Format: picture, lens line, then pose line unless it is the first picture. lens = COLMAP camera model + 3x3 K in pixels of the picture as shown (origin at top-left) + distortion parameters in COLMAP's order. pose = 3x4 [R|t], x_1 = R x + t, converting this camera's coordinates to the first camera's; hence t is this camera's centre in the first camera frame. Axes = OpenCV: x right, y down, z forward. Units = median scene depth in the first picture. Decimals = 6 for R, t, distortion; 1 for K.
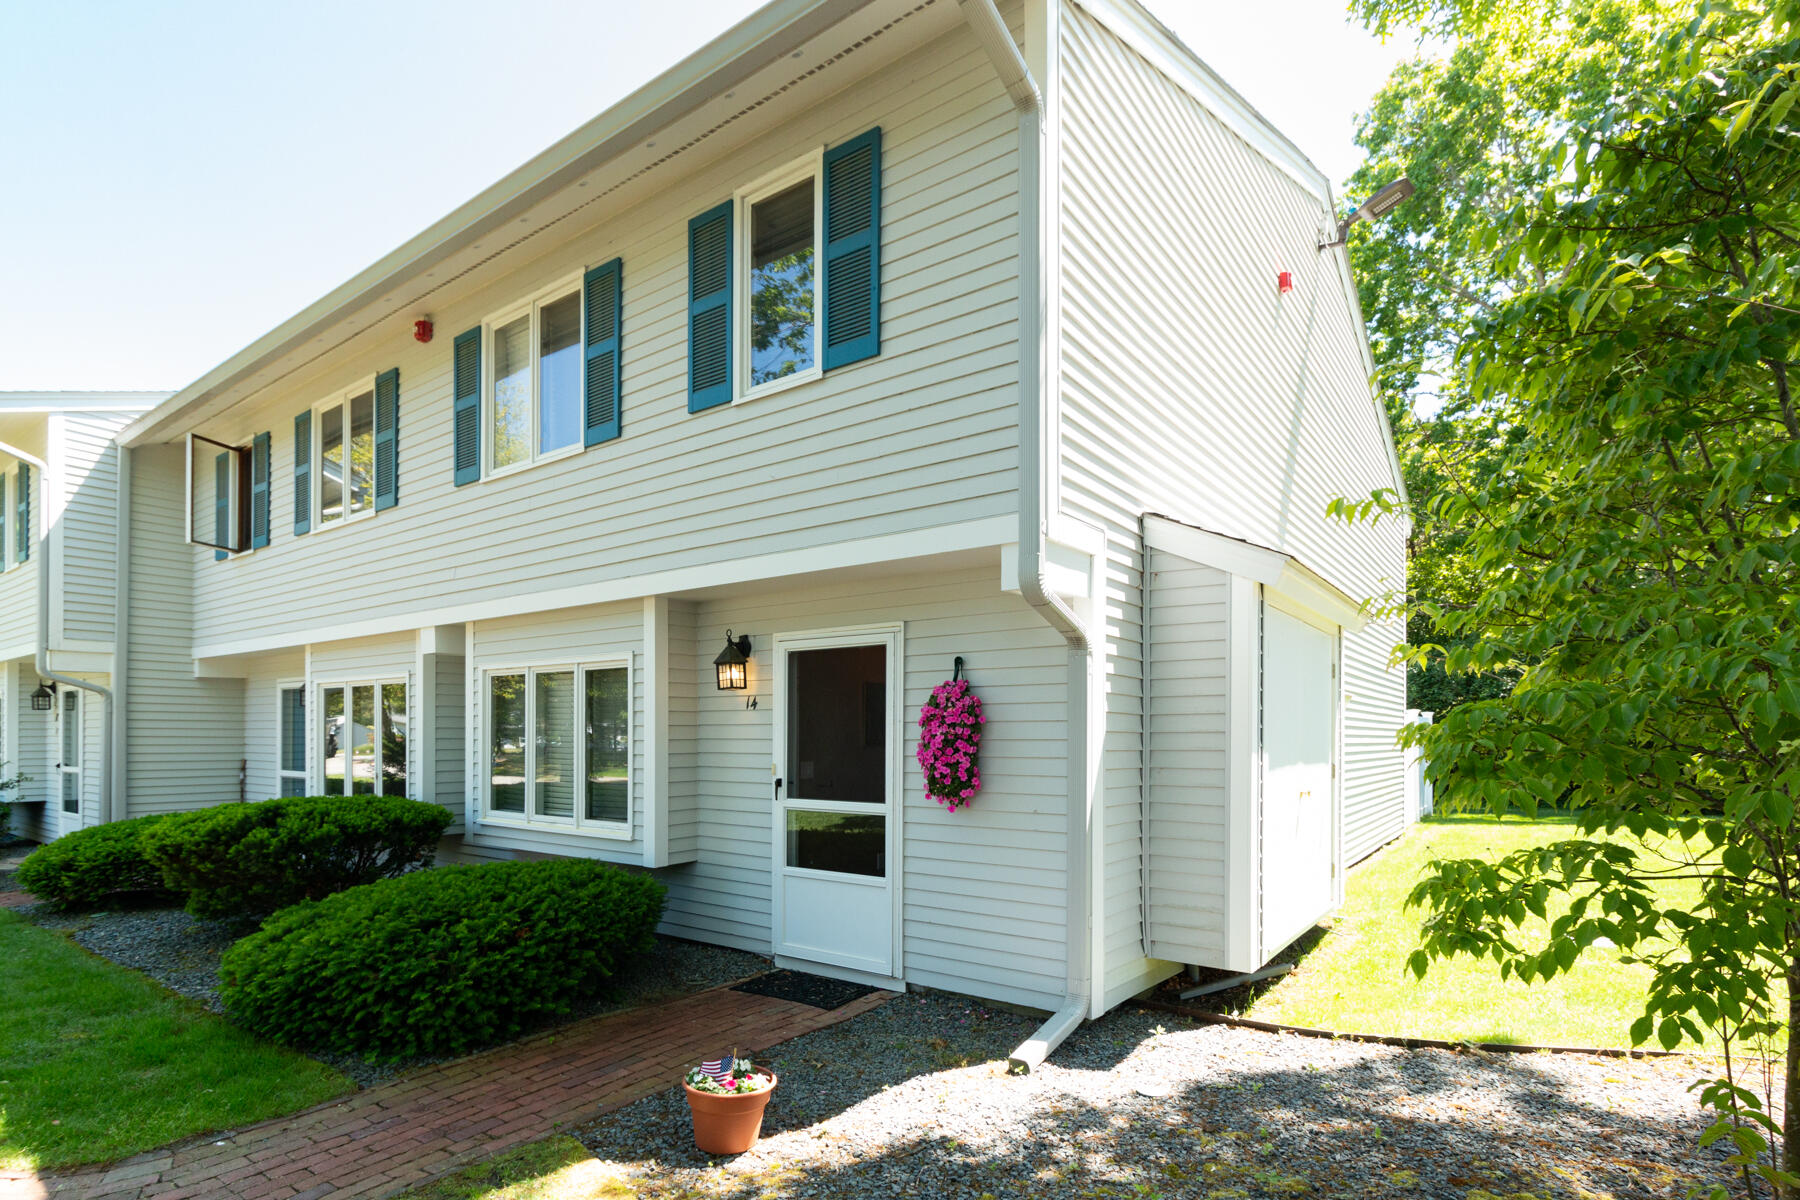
lens RADIAL K [[878.2, 0, 891.5], [0, 878.2, 747.8], [0, 0, 1]] dist [-0.028465, 0.022291]
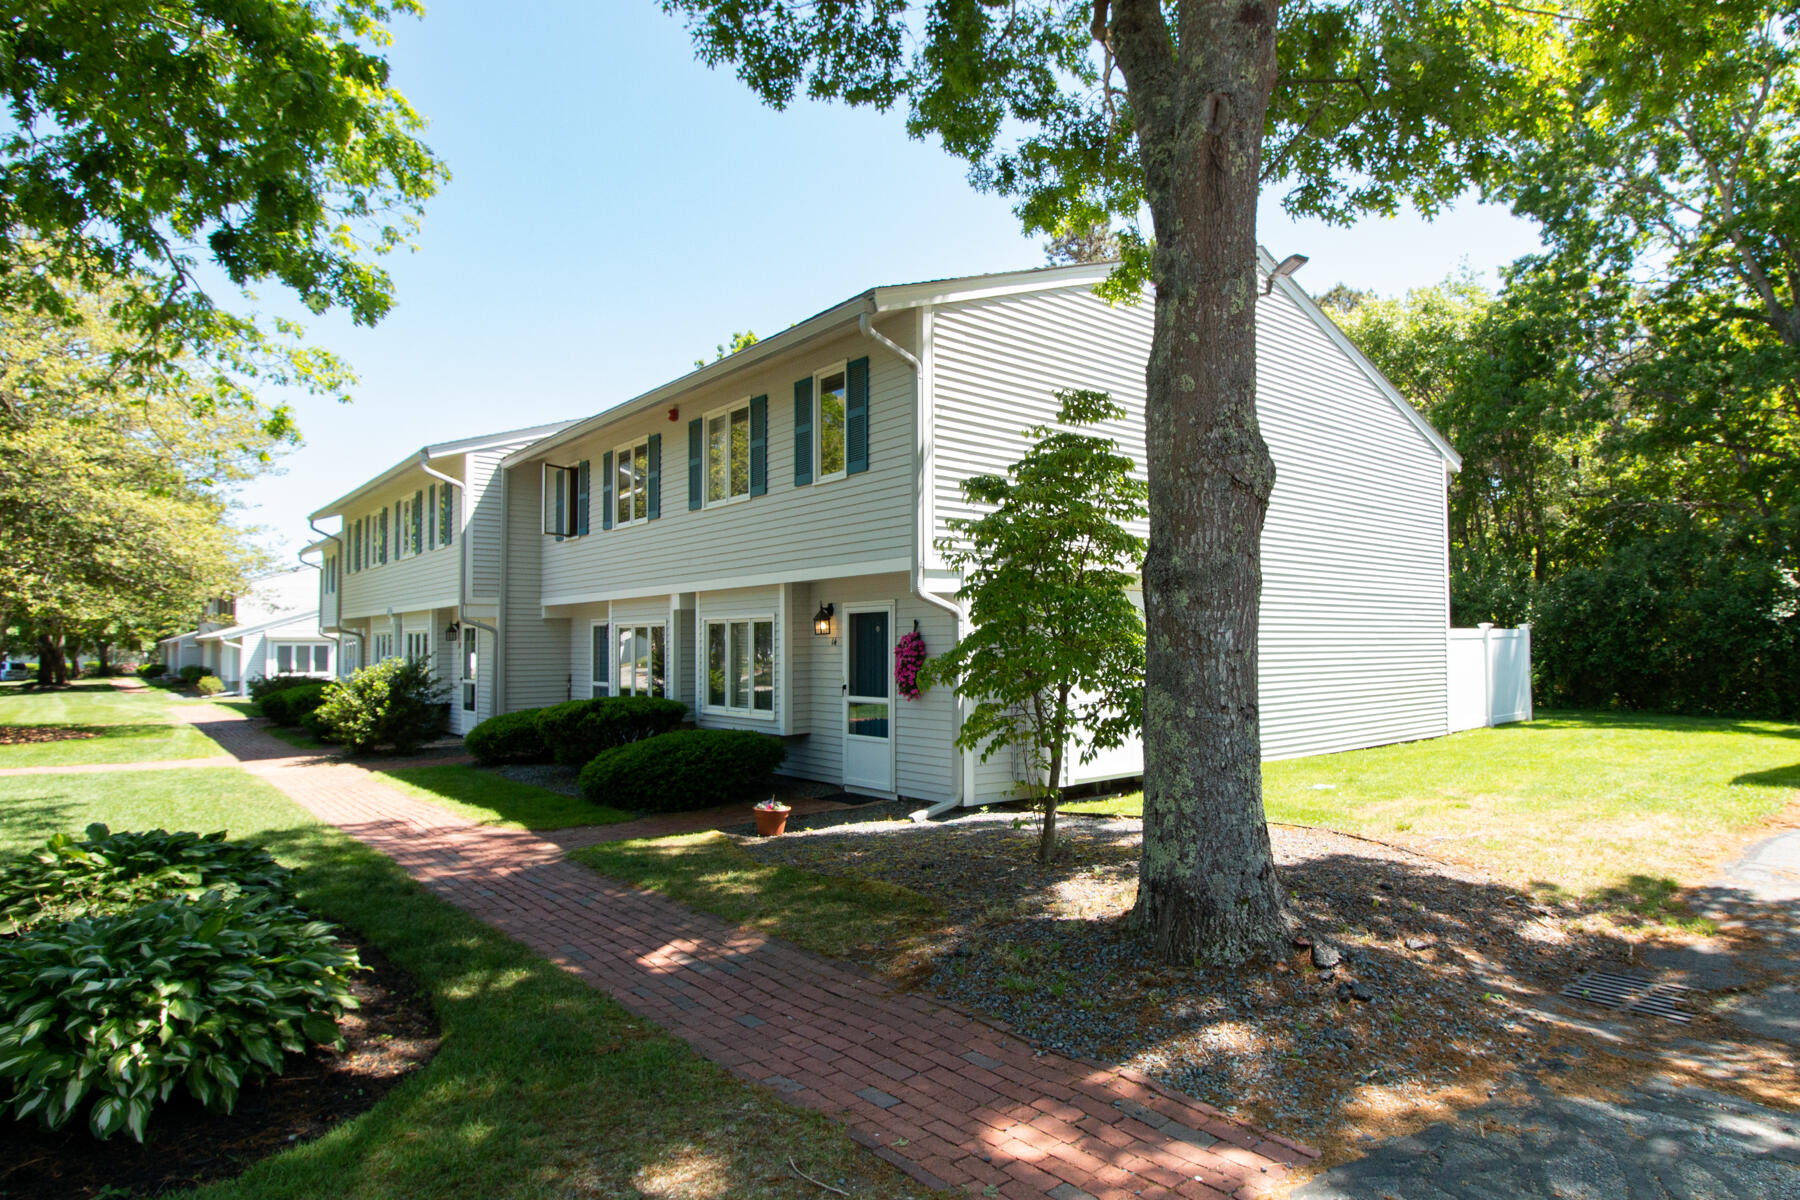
lens RADIAL K [[964.7, 0, 900.2], [0, 964.7, 635.1], [0, 0, 1]] dist [-0.001695, -0.000578]
pose [[0.957831, -0.011876, -0.287088, 0.472880], [0.003781, 0.999580, -0.028735, -0.007688], [0.287308, 0.026438, 0.957473, -0.739236]]
